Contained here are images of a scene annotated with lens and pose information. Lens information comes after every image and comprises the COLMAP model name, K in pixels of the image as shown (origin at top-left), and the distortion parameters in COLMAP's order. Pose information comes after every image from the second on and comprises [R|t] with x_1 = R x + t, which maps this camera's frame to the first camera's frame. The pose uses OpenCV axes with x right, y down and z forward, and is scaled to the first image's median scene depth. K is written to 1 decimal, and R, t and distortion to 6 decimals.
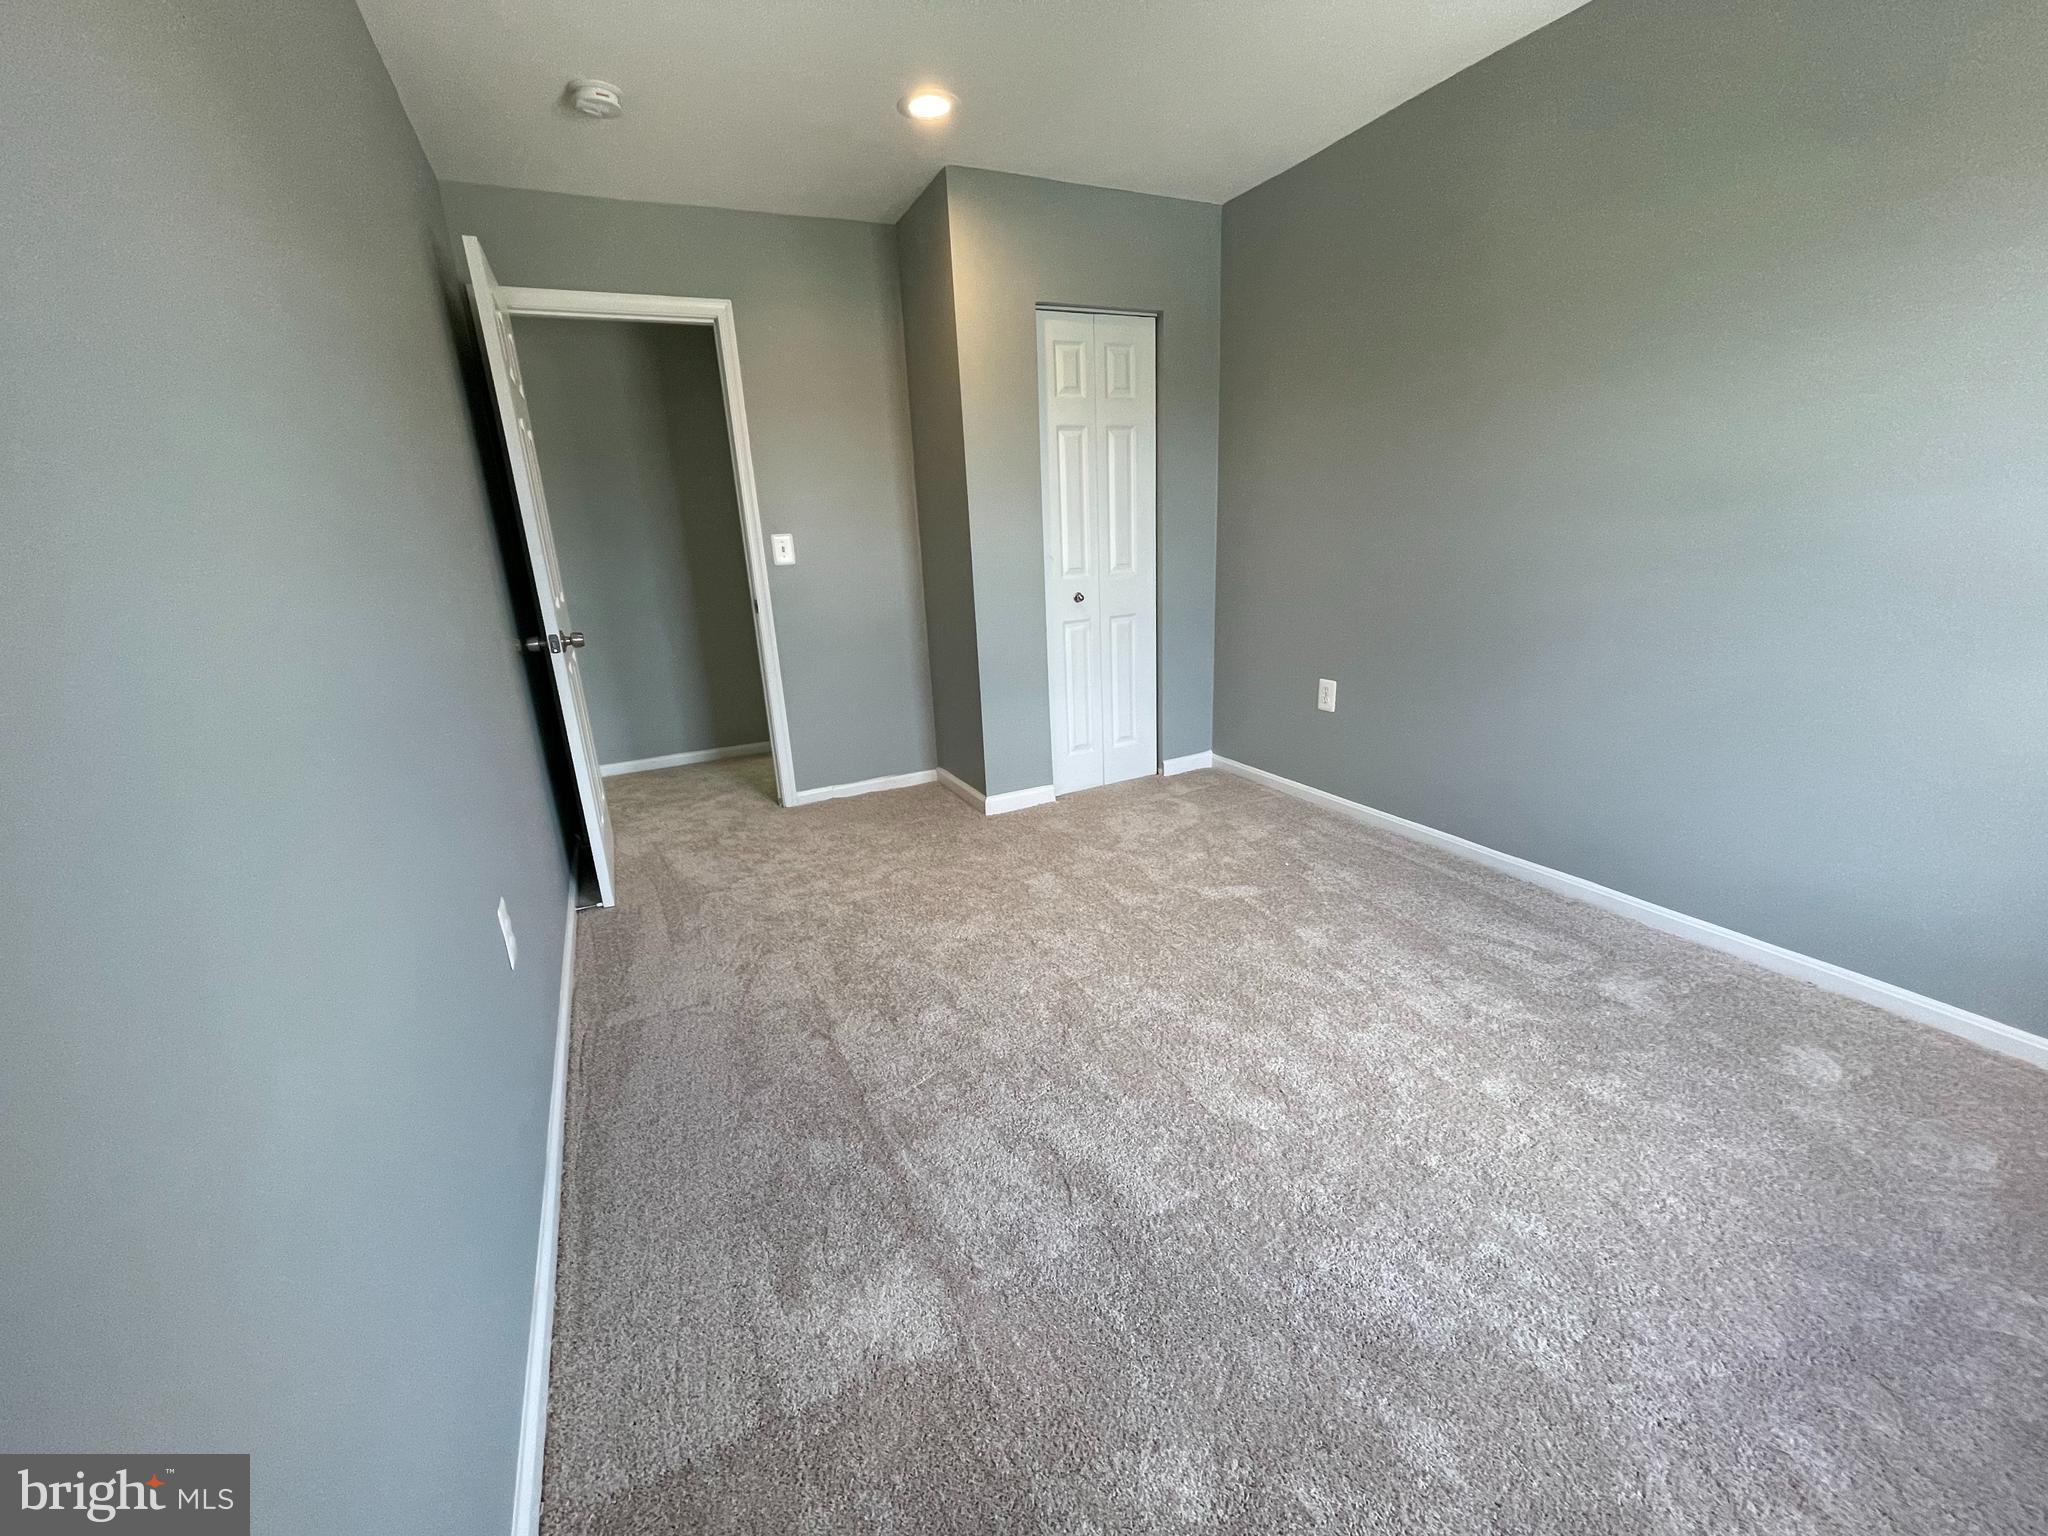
lens RADIAL K [[820.7, 0, 1017.0], [0, 820.7, 768.5], [0, 0, 1]] dist [0.001706, 0.000257]
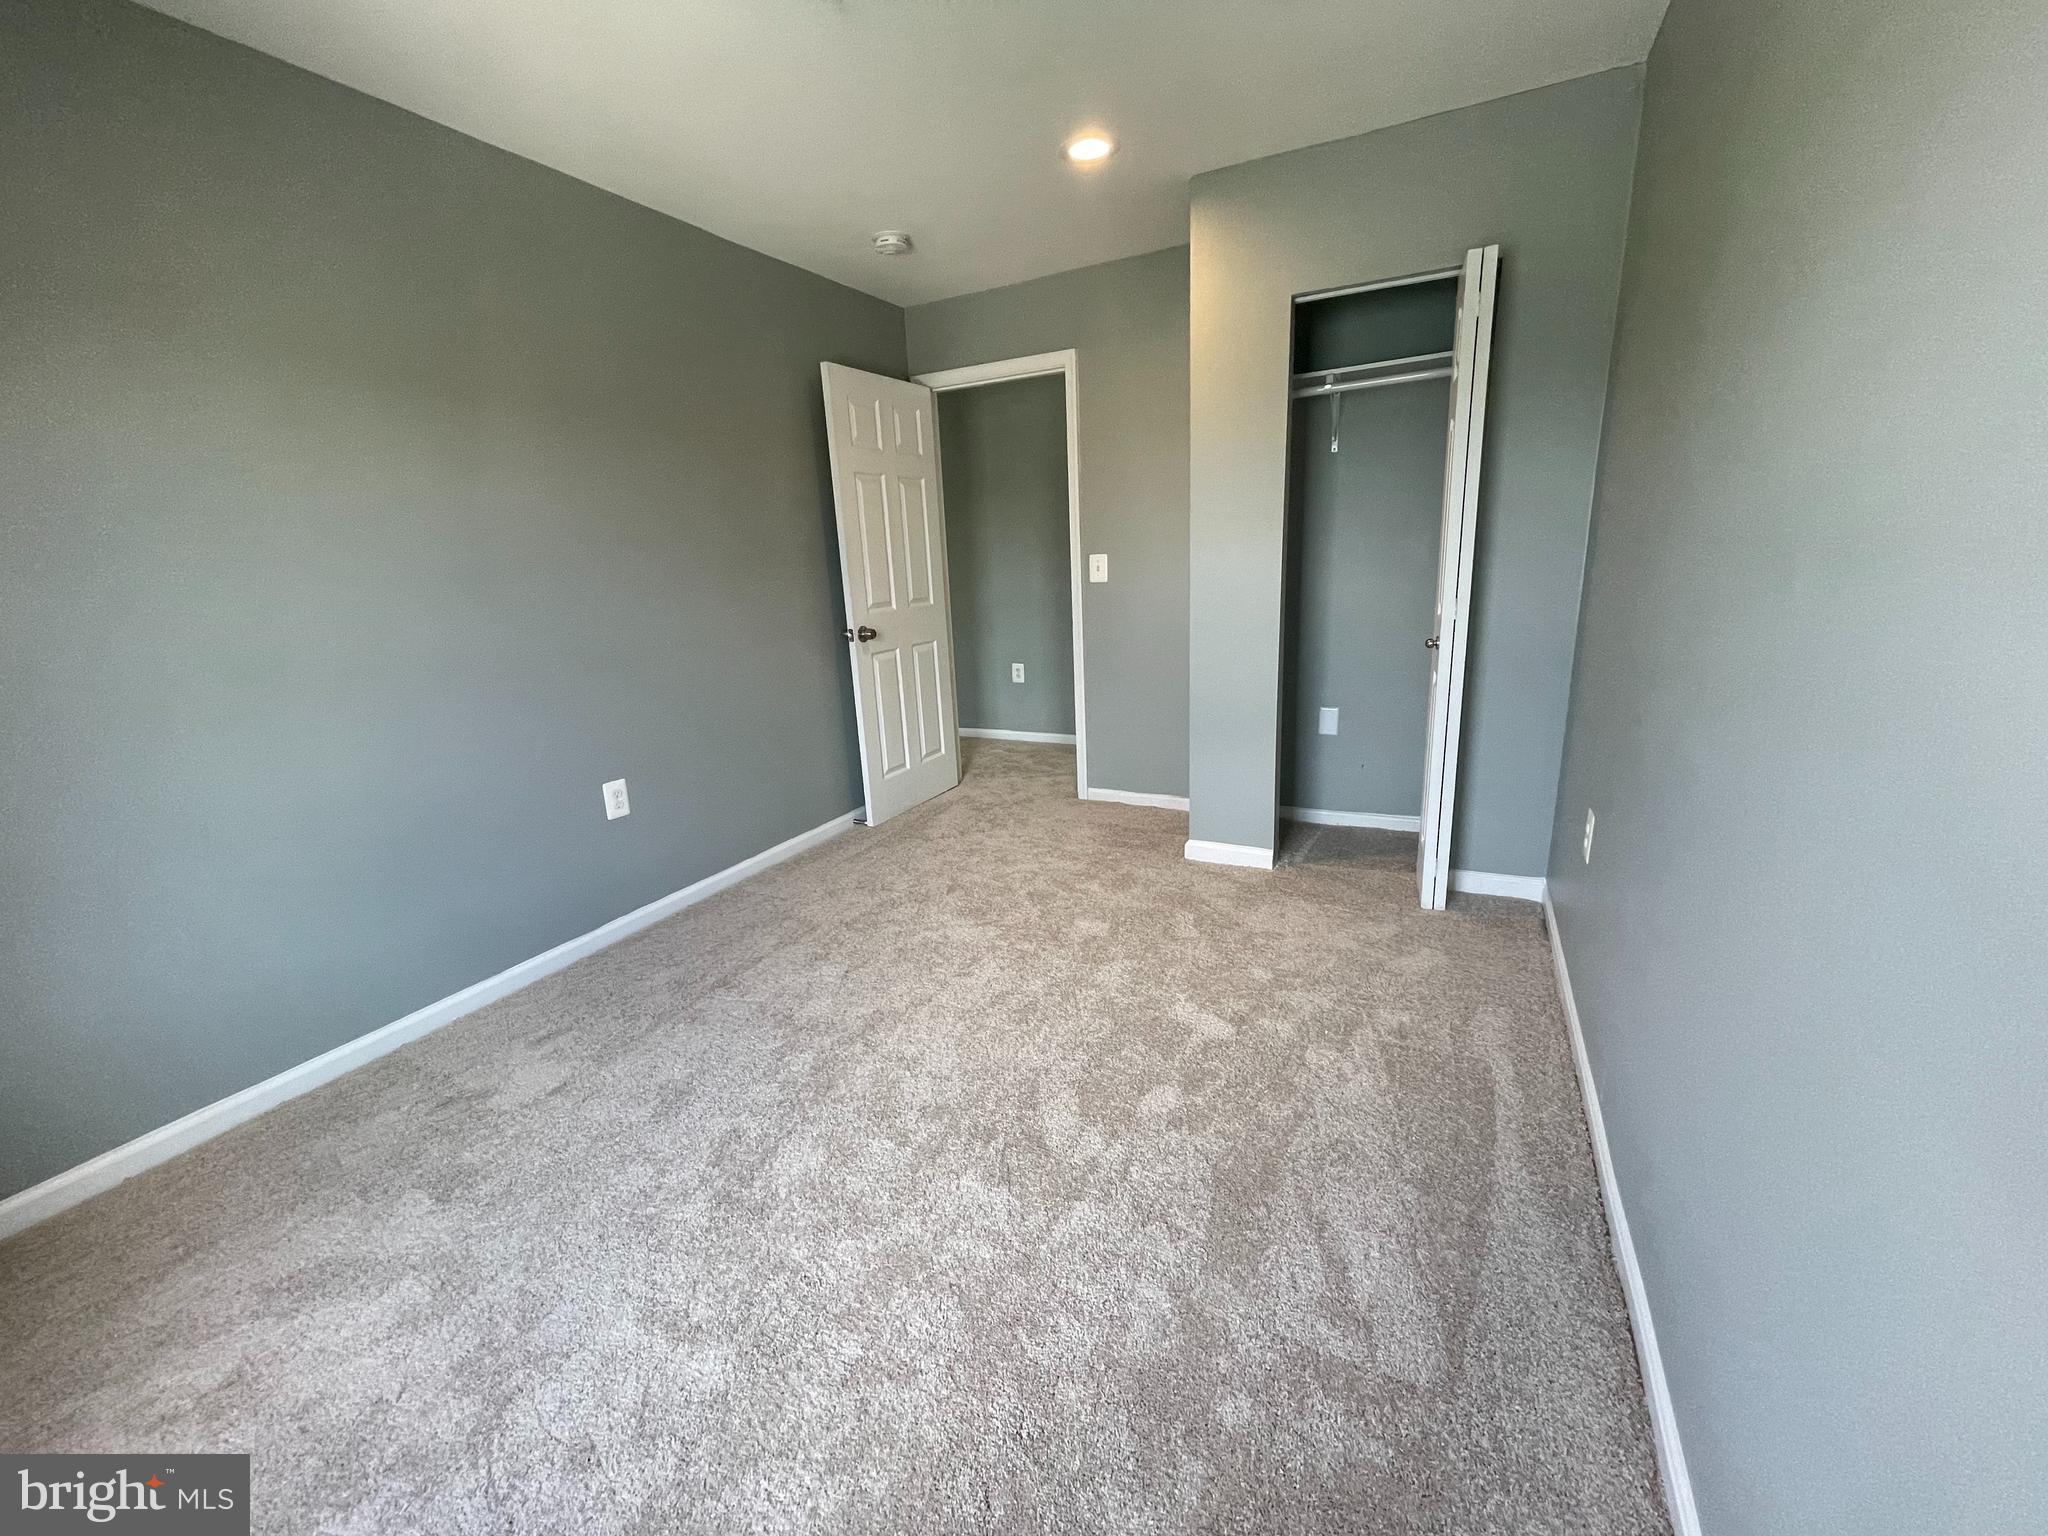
lens RADIAL K [[820.7, 0, 1017.0], [0, 820.7, 768.5], [0, 0, 1]] dist [0.001706, 0.000257]
pose [[0.603587, 0.226836, -0.764349, 0.609990], [-0.215094, 0.969456, 0.117851, -0.126123], [0.767736, 0.093273, 0.633942, 0.274026]]
